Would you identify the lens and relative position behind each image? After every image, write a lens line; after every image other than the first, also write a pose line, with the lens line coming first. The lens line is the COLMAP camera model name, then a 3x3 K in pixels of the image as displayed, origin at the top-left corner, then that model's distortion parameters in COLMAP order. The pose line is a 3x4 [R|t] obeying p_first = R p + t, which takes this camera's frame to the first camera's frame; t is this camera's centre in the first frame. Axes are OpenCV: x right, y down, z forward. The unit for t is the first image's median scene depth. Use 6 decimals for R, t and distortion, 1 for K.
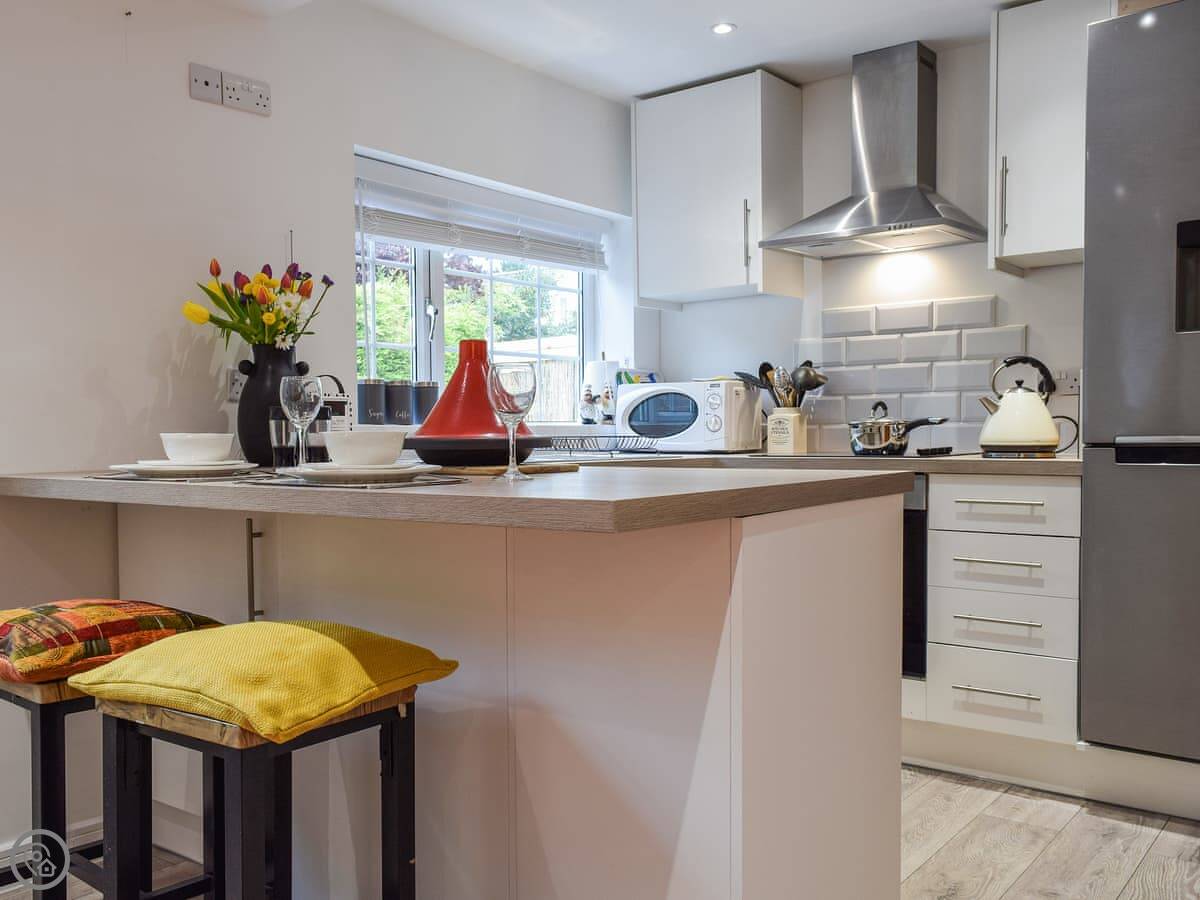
lens RADIAL K [[1041.7, 0, 597.7], [0, 1041.7, 488.9], [0, 0, 1]] dist [0.013975, 0.003457]
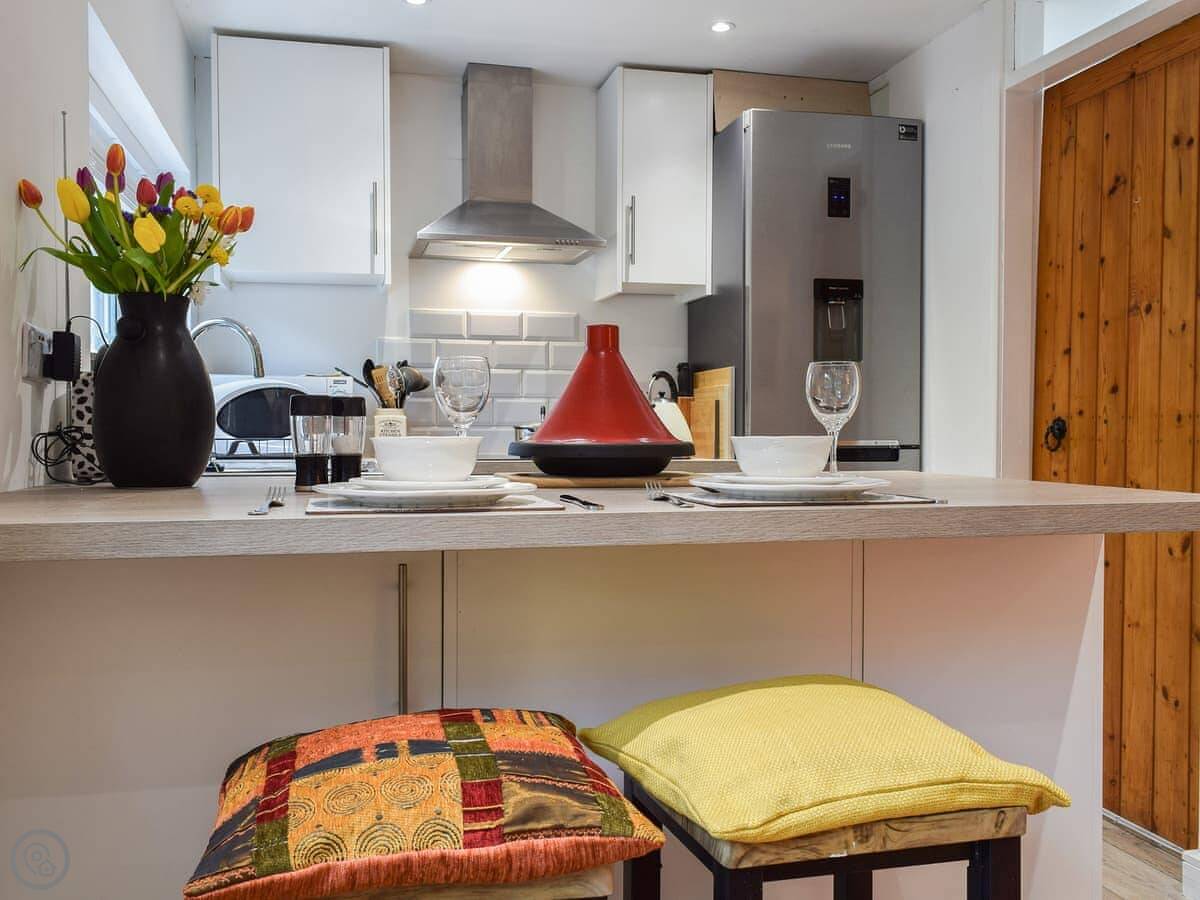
lens RADIAL K [[1040.1, 0, 565.7], [0, 1040.1, 449.3], [0, 0, 1]] dist [0.024600, 0.003597]
pose [[0.638562, -0.005645, 0.769550, -0.471478], [0.034893, 0.999157, -0.021625, -0.016358], [-0.768779, 0.040661, 0.638221, 0.297104]]
